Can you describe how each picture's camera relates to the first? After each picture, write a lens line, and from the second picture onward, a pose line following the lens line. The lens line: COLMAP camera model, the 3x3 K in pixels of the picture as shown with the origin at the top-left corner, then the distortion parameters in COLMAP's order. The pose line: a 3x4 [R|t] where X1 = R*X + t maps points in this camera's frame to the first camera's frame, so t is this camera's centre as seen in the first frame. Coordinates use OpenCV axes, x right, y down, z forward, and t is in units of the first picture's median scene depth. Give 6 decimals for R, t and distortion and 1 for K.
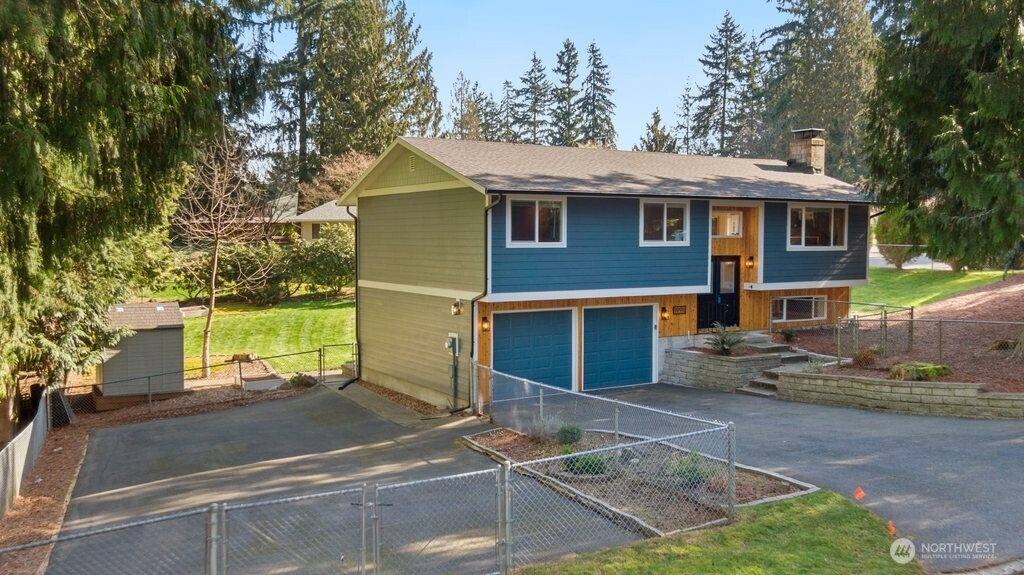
lens RADIAL K [[885.8, 0, 512.1], [0, 885.8, 288.8], [0, 0, 1]] dist [0.020485, 0.006062]
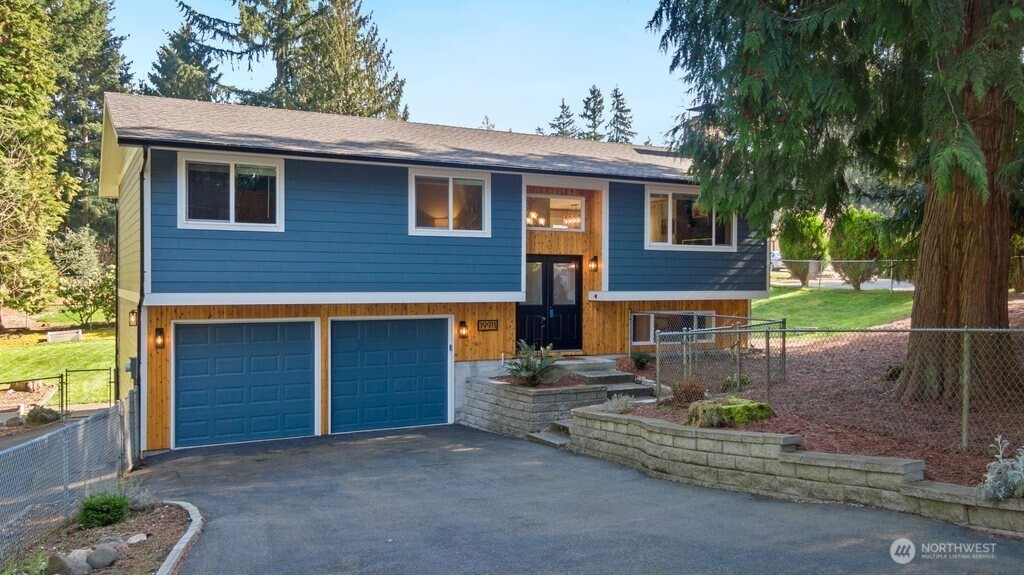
lens RADIAL K [[834.7, 0, 511.9], [0, 834.7, 285.0], [0, 0, 1]] dist [0.017490, -0.003360]
pose [[0.998170, 0.002949, -0.060400, 0.243668], [-0.006102, 0.998624, -0.052080, 0.025737], [0.060163, 0.052354, 0.996815, 0.292119]]
